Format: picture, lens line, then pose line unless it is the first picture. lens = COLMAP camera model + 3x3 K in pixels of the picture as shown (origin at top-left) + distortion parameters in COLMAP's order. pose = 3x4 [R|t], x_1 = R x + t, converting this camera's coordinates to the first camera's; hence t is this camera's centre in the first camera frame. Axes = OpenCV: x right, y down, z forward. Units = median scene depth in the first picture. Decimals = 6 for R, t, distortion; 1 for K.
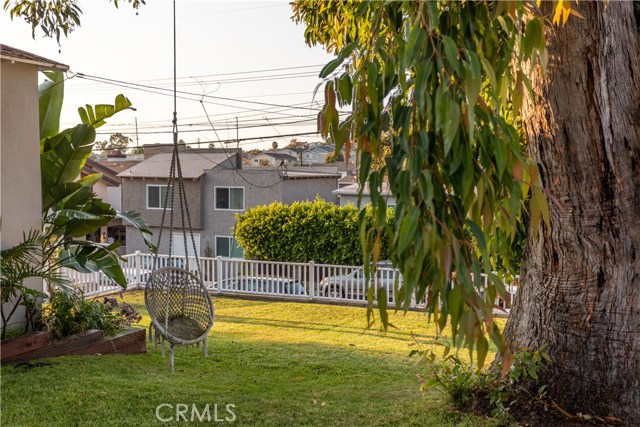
lens RADIAL K [[734.8, 0, 320.0], [0, 734.8, 213.5], [0, 0, 1]] dist [0.004002, 0.001457]
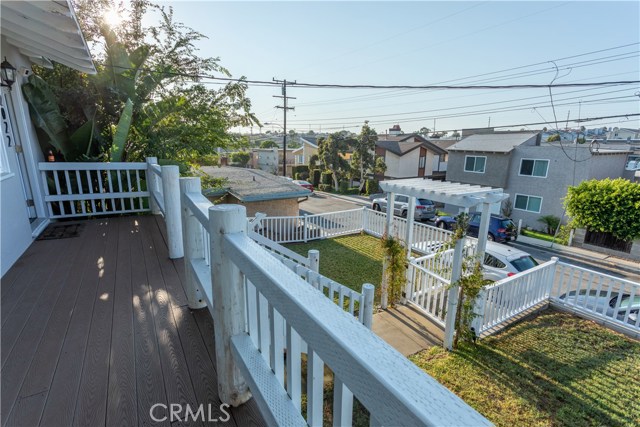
lens RADIAL K [[306.6, 0, 320.0], [0, 306.6, 213.5], [0, 0, 1]] dist [-0.000137, 0.000336]
pose [[0.838972, 0.128428, -0.528803, -0.142054], [-0.041269, 0.983969, 0.173498, -0.019199], [0.542607, -0.123737, 0.830823, 0.299423]]
